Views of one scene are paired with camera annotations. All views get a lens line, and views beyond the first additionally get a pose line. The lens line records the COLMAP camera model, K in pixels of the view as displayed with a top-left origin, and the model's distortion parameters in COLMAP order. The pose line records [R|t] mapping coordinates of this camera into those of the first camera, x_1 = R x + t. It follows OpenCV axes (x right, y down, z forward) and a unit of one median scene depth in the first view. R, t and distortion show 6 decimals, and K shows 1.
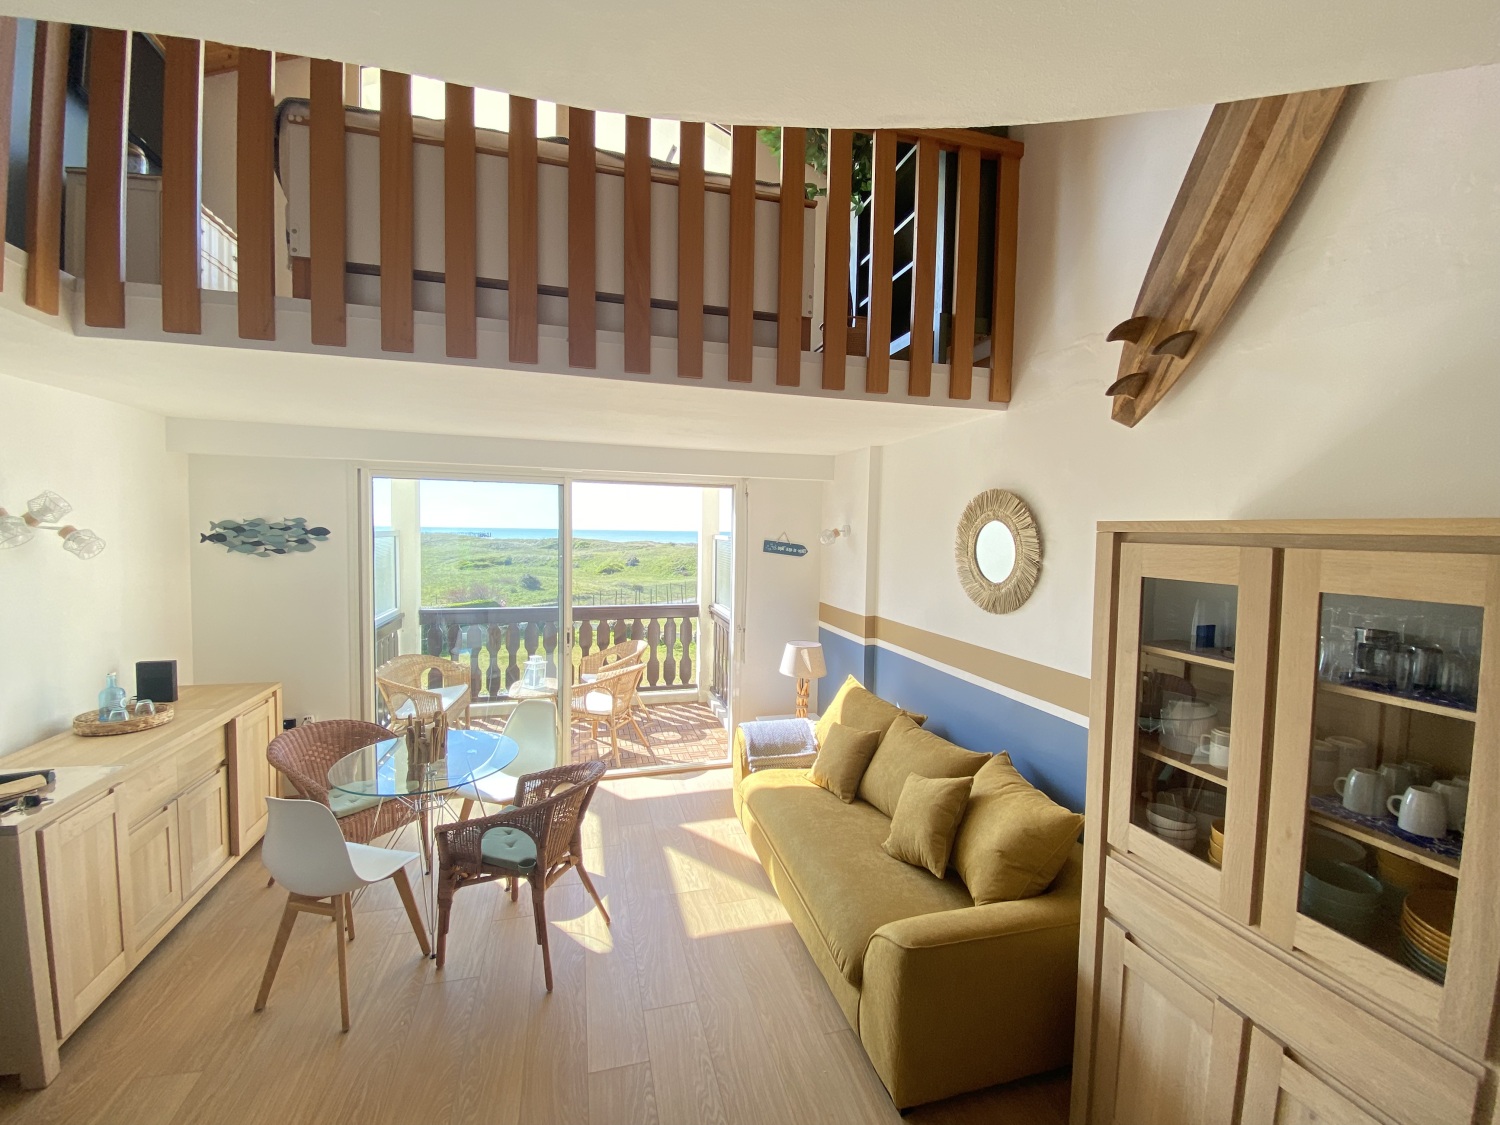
lens RADIAL K [[604.9, 0, 750.8], [0, 604.9, 557.4], [0, 0, 1]] dist [0.001856, -0.012905]
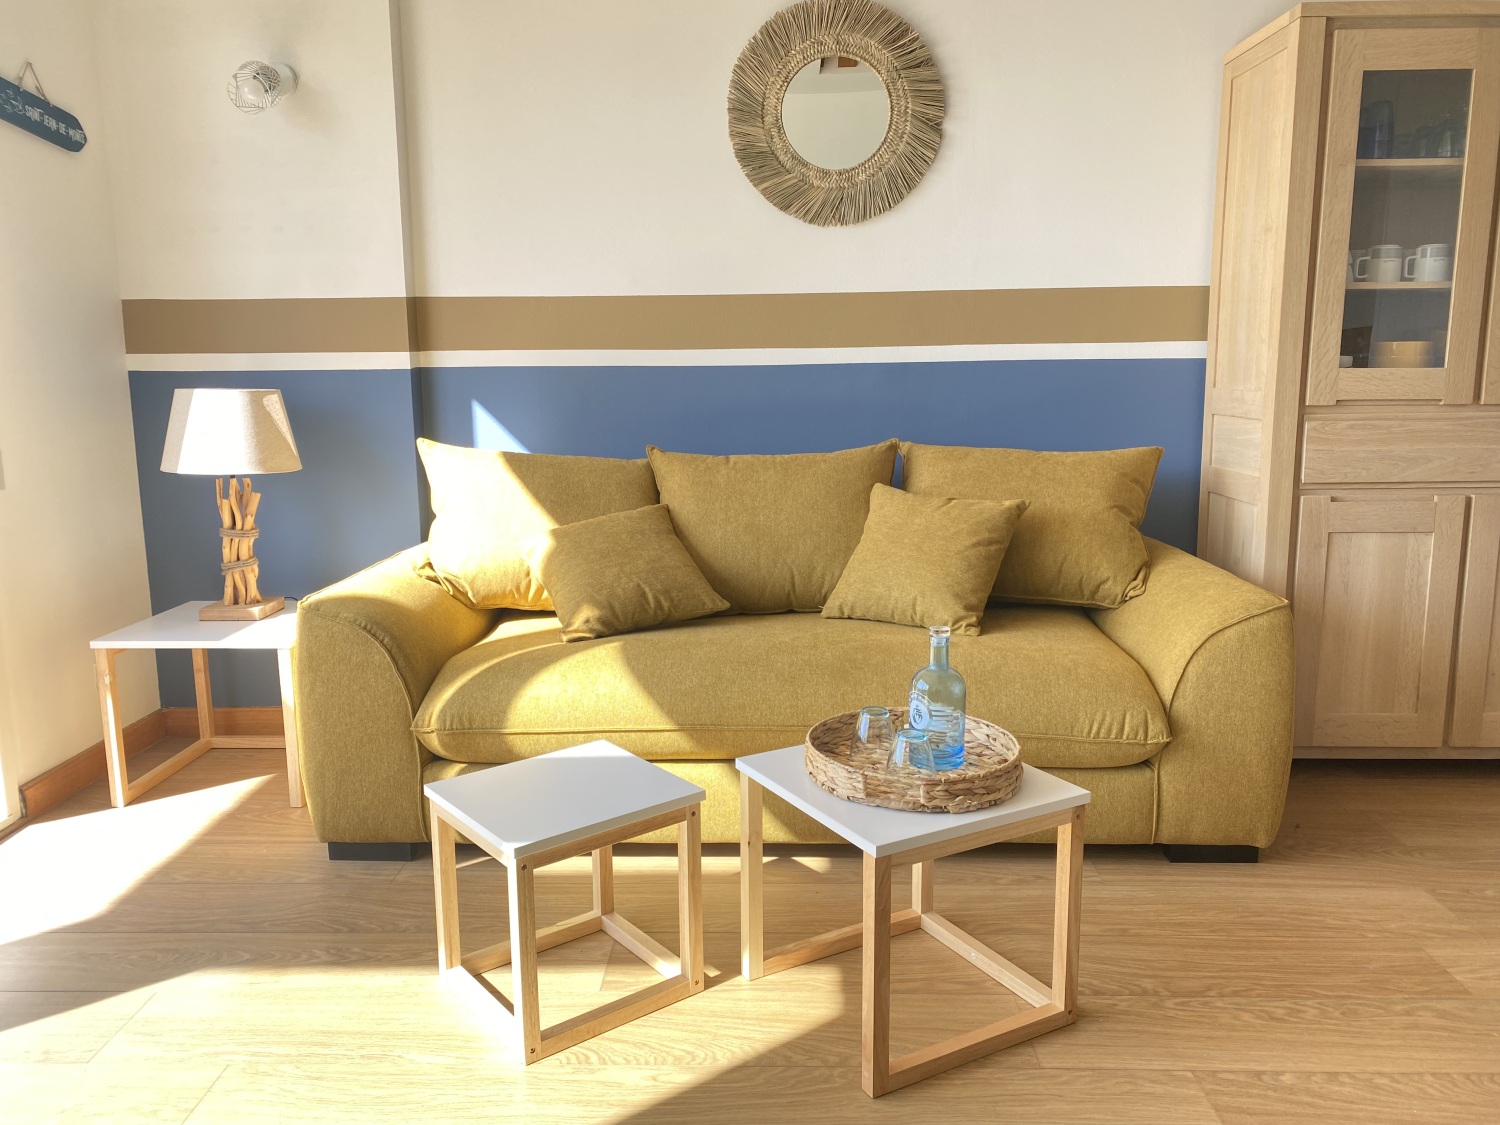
lens RADIAL K [[1136.3, 0, 750.0], [0, 1136.3, 562.5], [0, 0, 1]] dist [-0.004726, -0.014160]
pose [[0.318193, -0.187204, 0.929359, -1.050129], [0.059287, 0.982320, 0.177574, 0.320404], [-0.946170, -0.001404, 0.323667, 1.092864]]
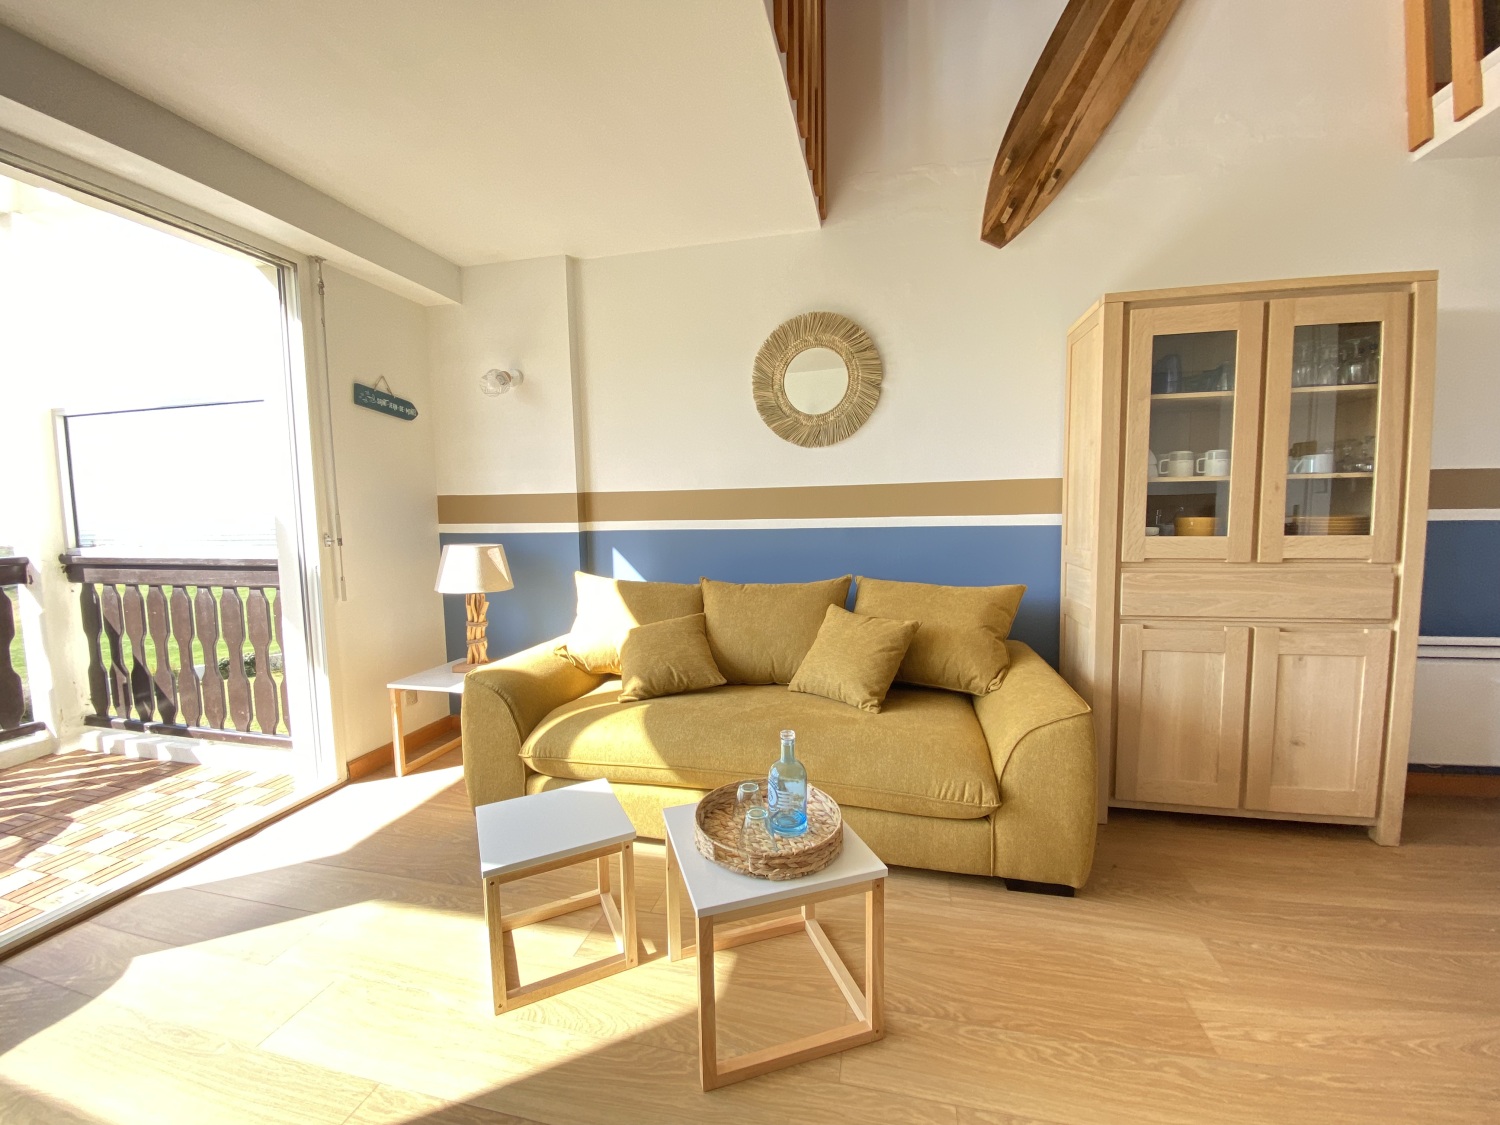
lens RADIAL K [[603.8, 0, 744.3], [0, 603.8, 561.9], [0, 0, 1]] dist [0.014428, -0.026174]
pose [[0.504732, -0.104852, 0.856885, -0.754511], [0.067253, 0.994356, 0.082059, 0.284459], [-0.860653, 0.016210, 0.508934, 0.922411]]
